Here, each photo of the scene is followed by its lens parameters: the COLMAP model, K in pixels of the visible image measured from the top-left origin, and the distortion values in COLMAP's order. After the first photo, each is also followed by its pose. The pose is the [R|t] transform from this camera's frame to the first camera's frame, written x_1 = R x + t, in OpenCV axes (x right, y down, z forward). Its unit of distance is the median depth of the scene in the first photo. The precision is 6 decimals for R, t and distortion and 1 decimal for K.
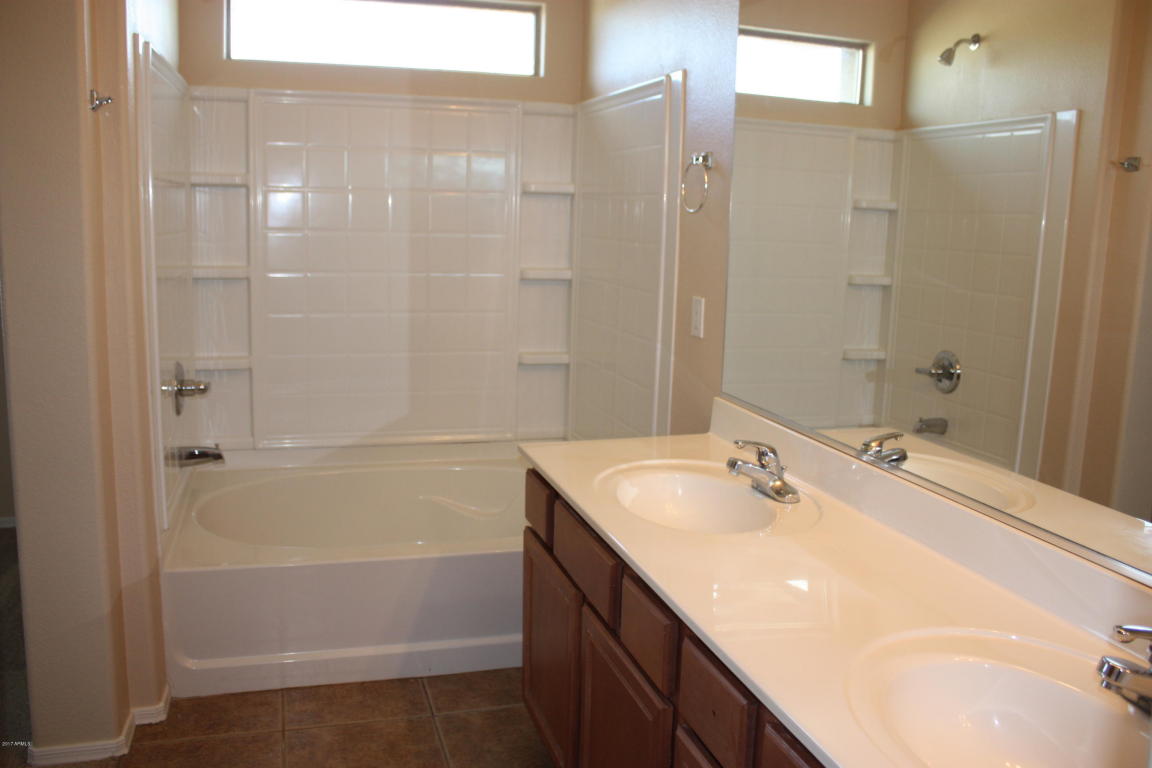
lens RADIAL K [[962.9, 0, 567.9], [0, 962.9, 382.1], [0, 0, 1]] dist [-0.114765, 0.085874]
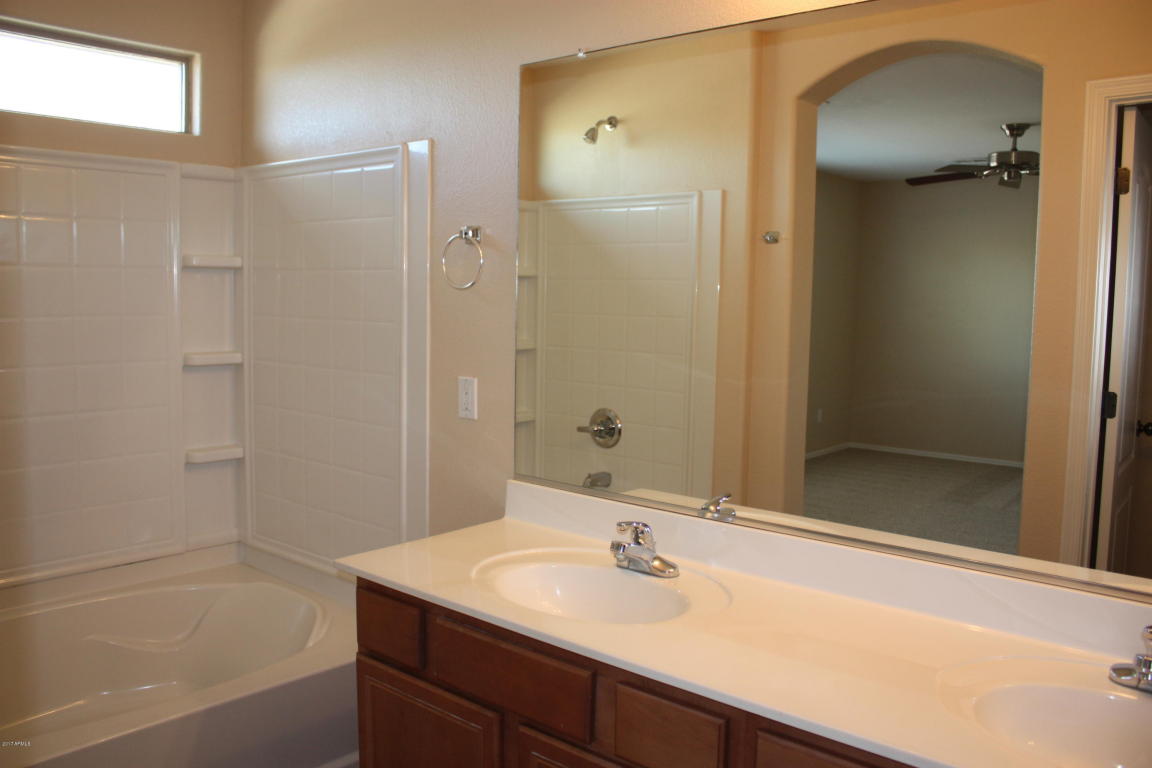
lens RADIAL K [[962.9, 0, 572.7], [0, 962.9, 394.8], [0, 0, 1]] dist [-0.114765, 0.085874]
pose [[0.851609, -0.072575, 0.519129, -0.201175], [0.098224, 0.994920, -0.022041, -0.028996], [-0.514892, 0.069761, 0.854412, 0.096102]]
